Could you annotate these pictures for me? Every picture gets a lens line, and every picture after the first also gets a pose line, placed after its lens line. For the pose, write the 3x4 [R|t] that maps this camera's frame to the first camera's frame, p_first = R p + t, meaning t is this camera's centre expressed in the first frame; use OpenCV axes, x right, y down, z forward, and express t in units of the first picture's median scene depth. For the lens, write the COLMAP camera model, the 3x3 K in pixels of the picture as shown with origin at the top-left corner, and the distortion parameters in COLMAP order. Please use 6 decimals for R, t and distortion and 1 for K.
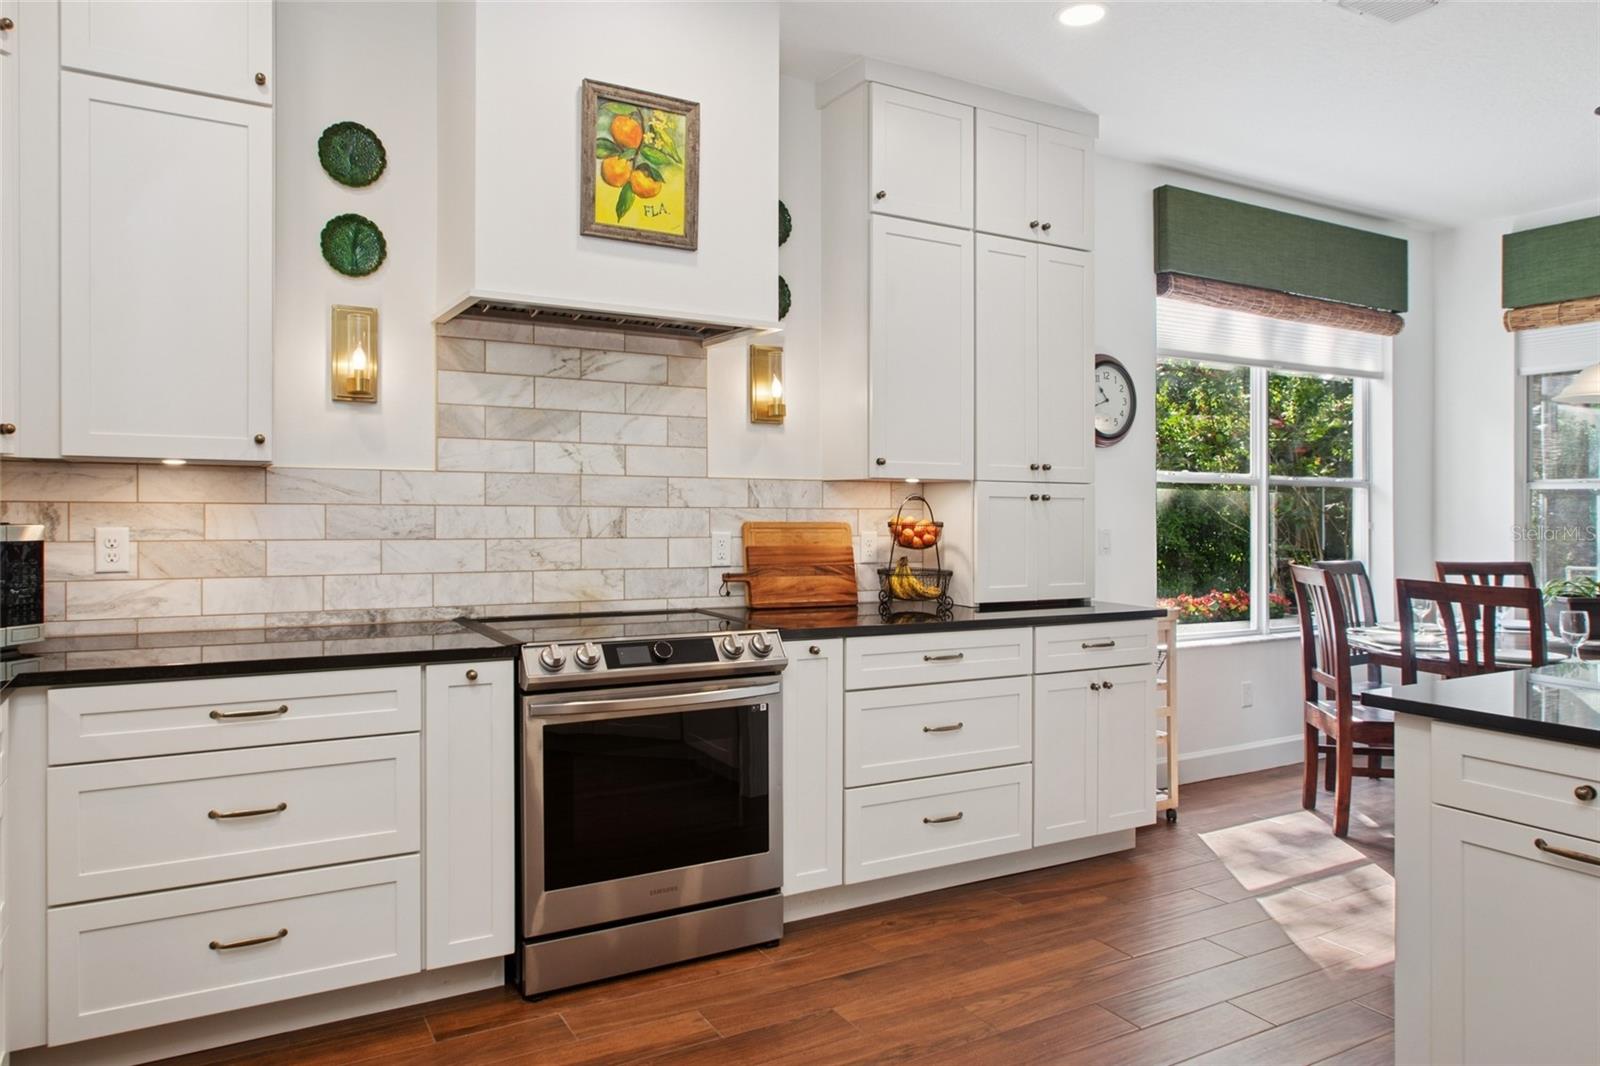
lens RADIAL K [[1014.4, 0, 779.8], [0, 1014.4, 489.2], [0, 0, 1]] dist [-0.003092, 0.004234]
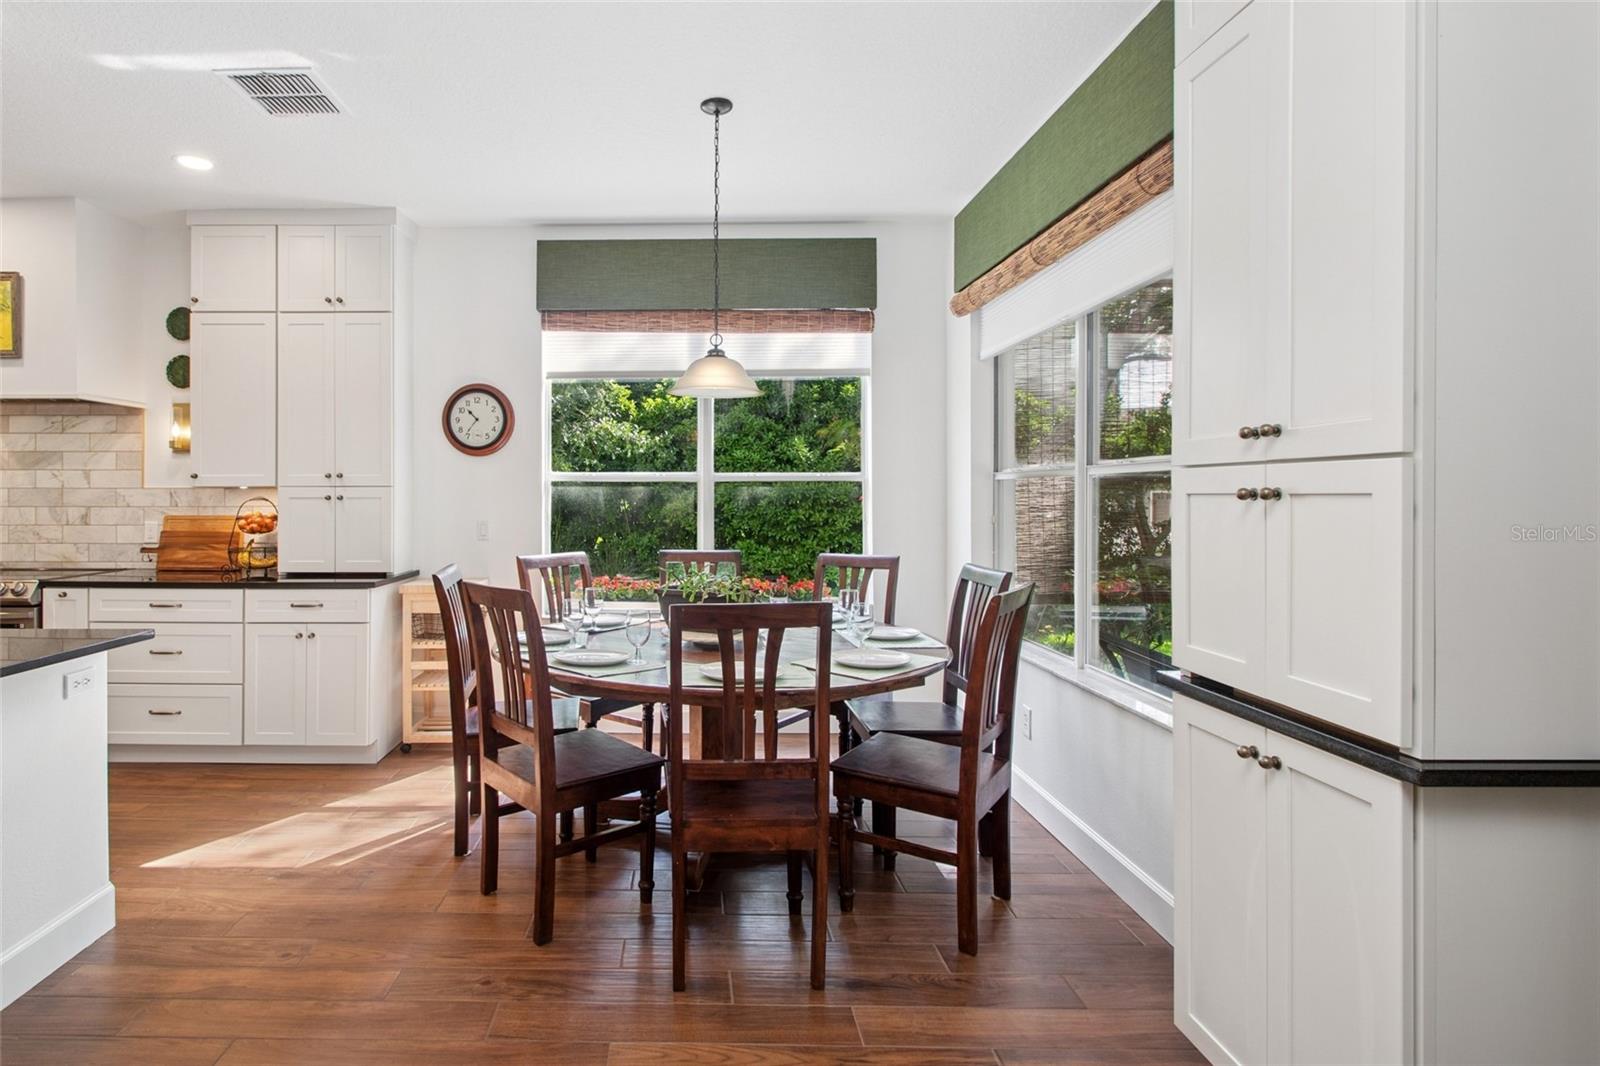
lens RADIAL K [[765.4, 0, 708.9], [0, 765.4, 496.1], [0, 0, 1]] dist [0.000481, -0.000787]
pose [[0.870704, -0.012233, -0.491655, 1.422195], [0.017643, 0.999824, 0.006368, 0.010313], [0.491491, -0.014219, 0.870767, 0.412988]]
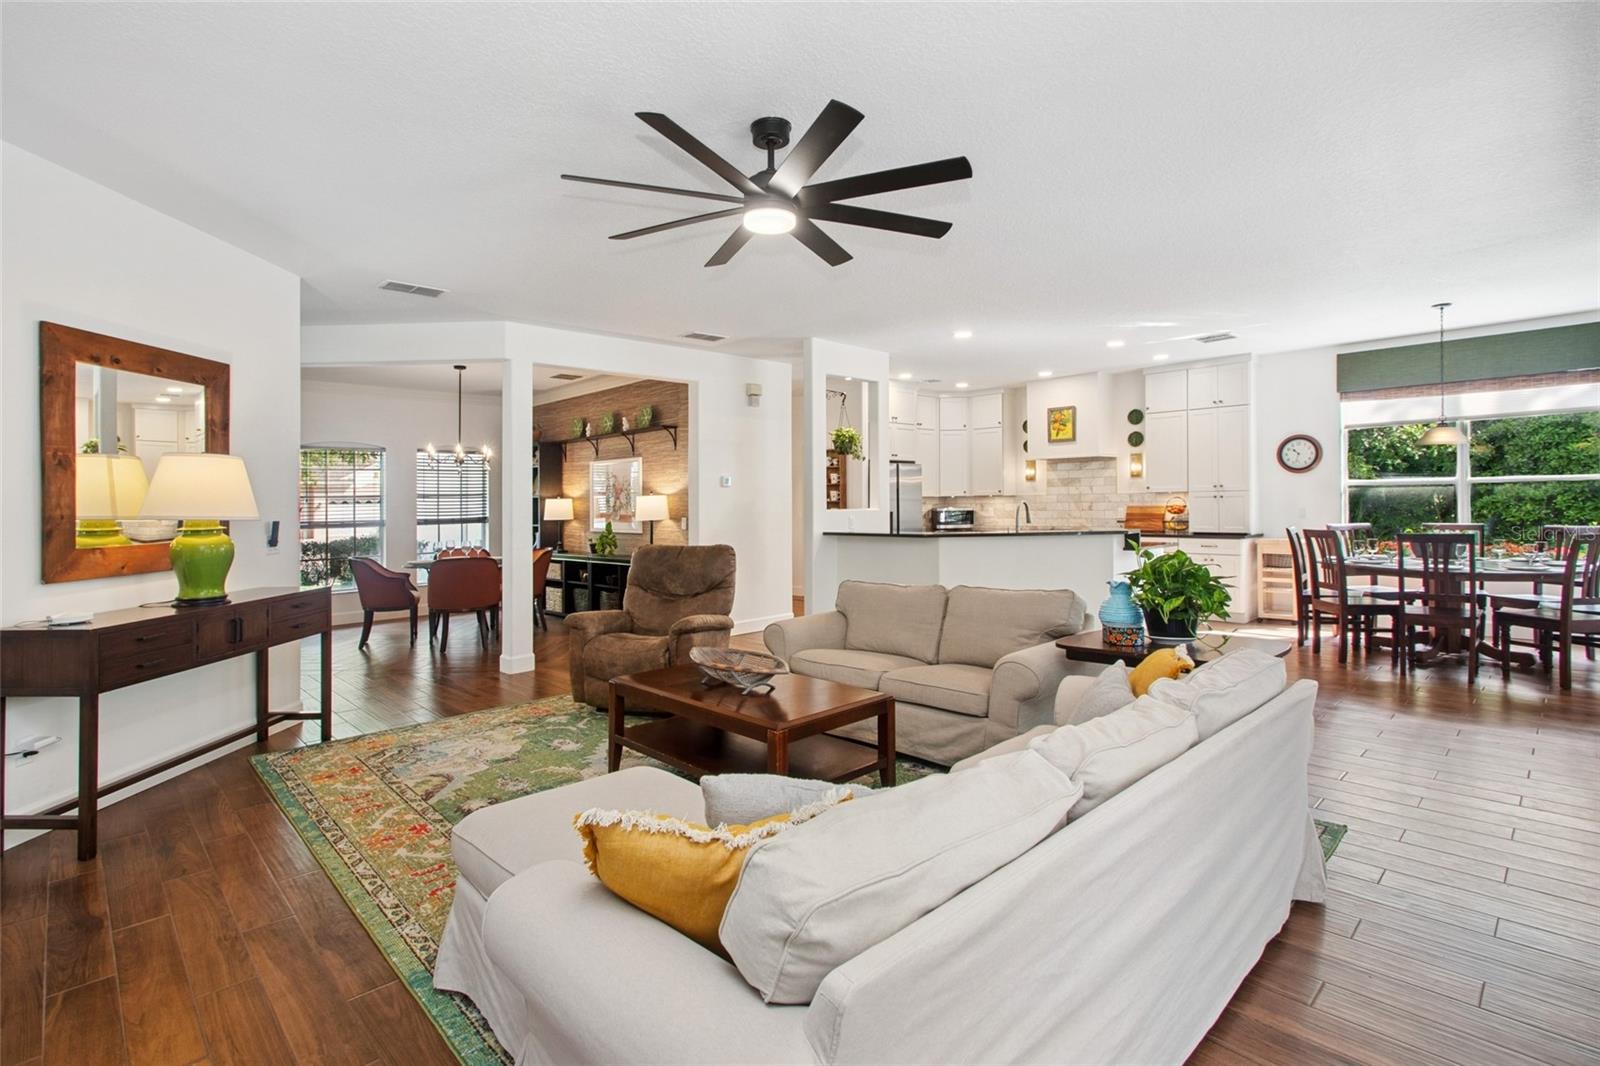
lens RADIAL K [[759.9, 0, 787.5], [0, 759.9, 529.8], [0, 0, 1]] dist [0.002613, -0.000355]
pose [[0.273174, 0.024350, -0.961656, 2.345602], [0.039299, 0.998563, 0.036448, -0.028645], [0.961162, -0.047748, 0.271824, -0.897482]]
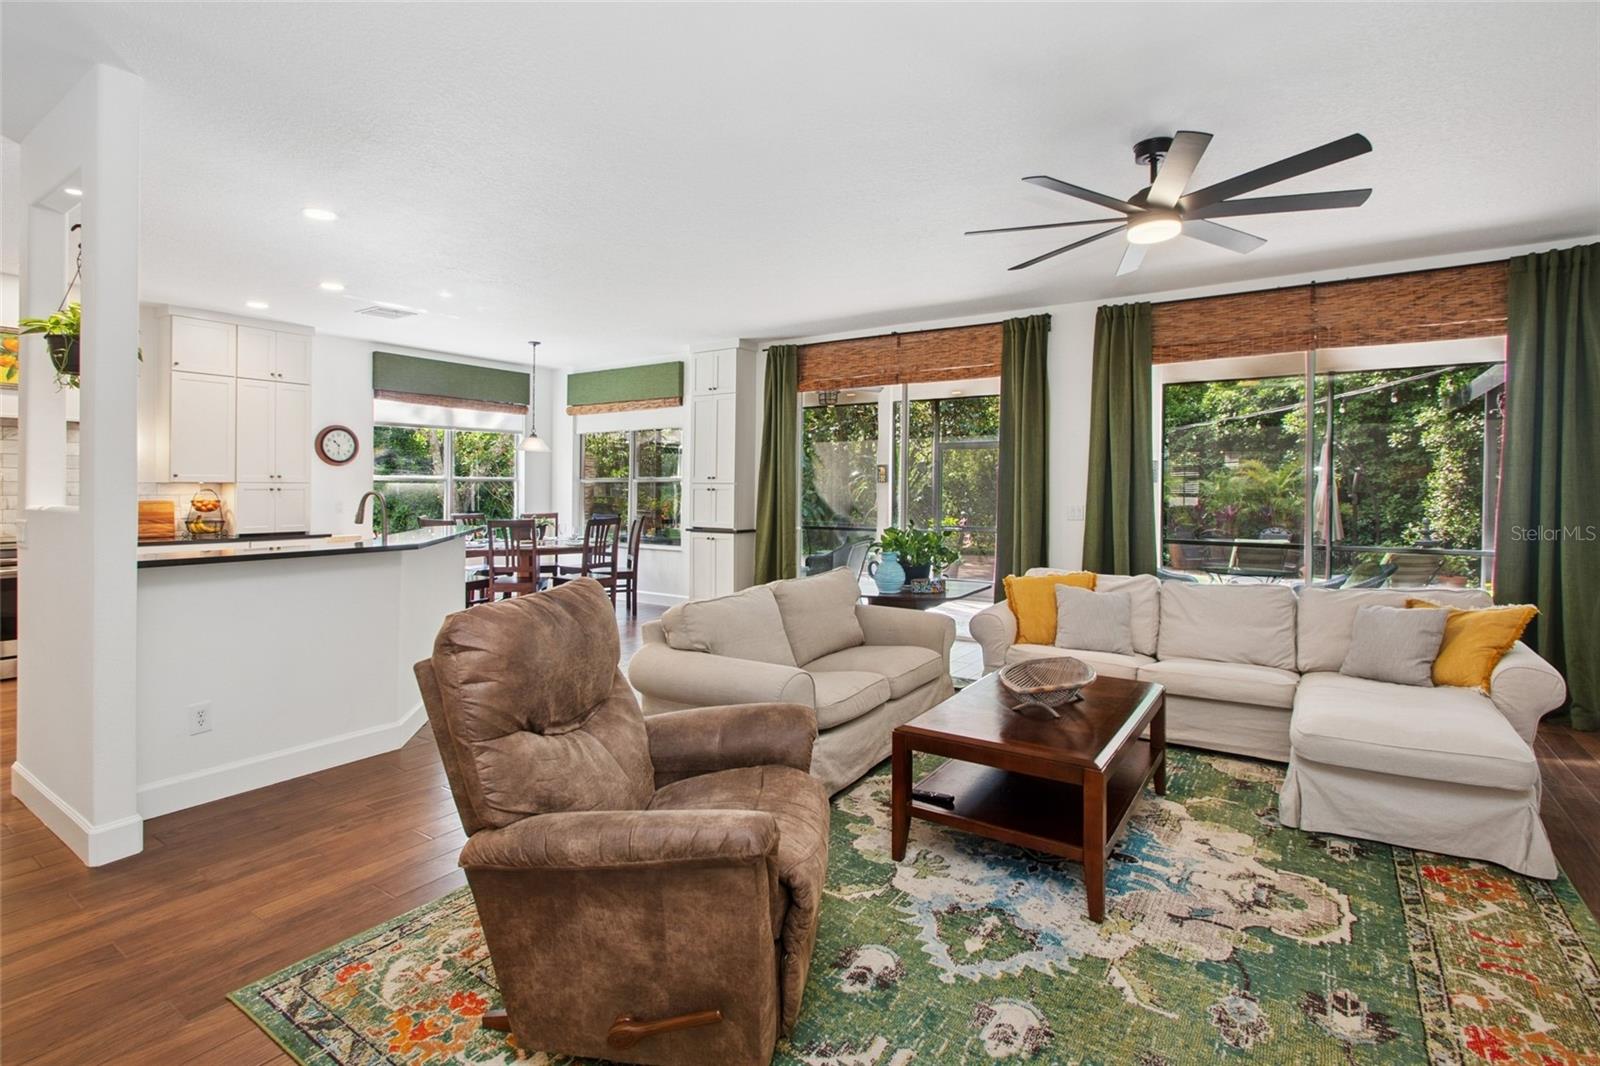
lens RADIAL K [[759.9, 0, 799.9], [0, 759.9, 472.5], [0, 0, 1]] dist [0.002613, -0.000355]
pose [[0.884075, 0.006094, 0.467305, 0.598885], [-0.007288, 0.999973, 0.000747, -0.048131], [-0.467288, -0.004066, 0.884096, -1.356523]]
